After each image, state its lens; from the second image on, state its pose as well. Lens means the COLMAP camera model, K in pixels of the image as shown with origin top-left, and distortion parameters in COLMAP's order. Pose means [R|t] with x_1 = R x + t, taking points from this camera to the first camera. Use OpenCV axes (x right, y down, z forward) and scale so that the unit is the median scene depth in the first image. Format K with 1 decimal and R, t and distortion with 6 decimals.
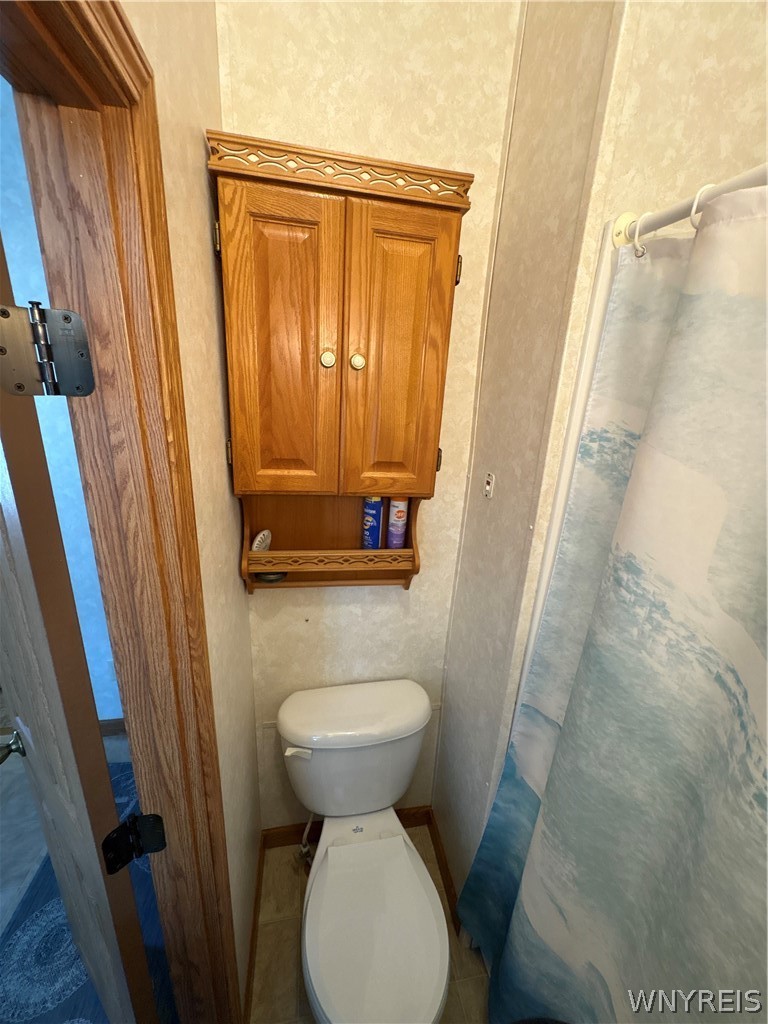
lens RADIAL K [[408.8, 0, 386.2], [0, 408.8, 509.2], [0, 0, 1]] dist [-0.003156, 0.000613]
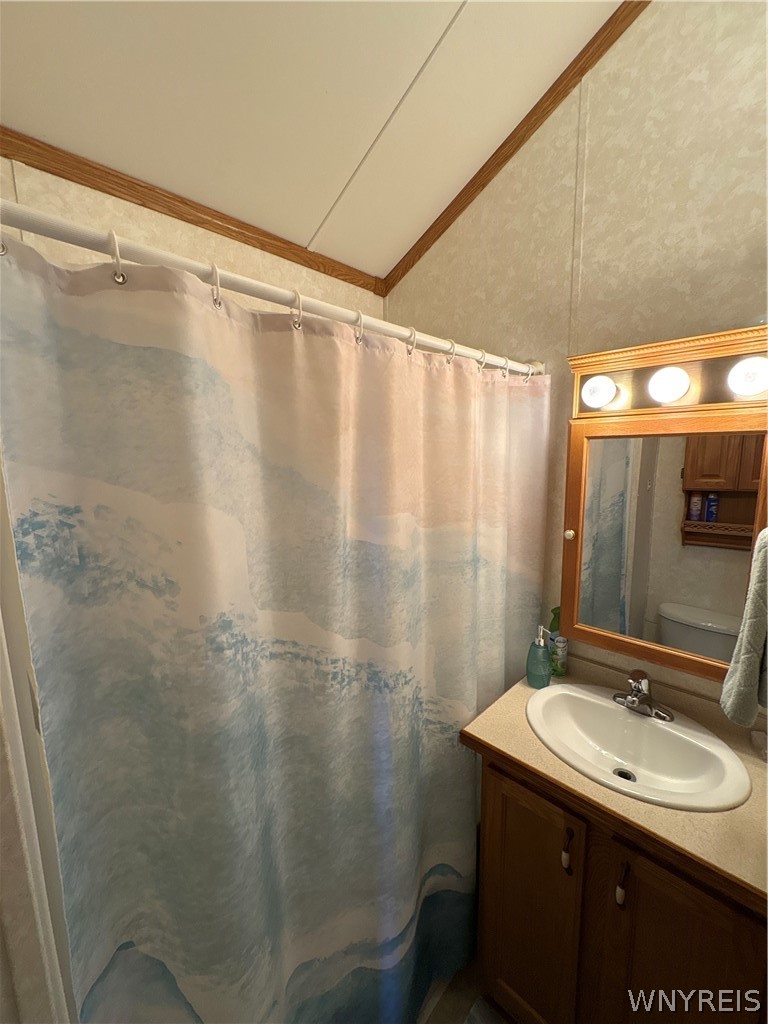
lens RADIAL K [[408.8, 0, 383.9], [0, 408.8, 511.5], [0, 0, 1]] dist [-0.003156, 0.000613]
pose [[-0.578414, -0.156655, 0.800560, -0.296460], [0.234424, 0.908070, 0.347067, -0.295977], [-0.781334, 0.388418, -0.488516, 0.908945]]
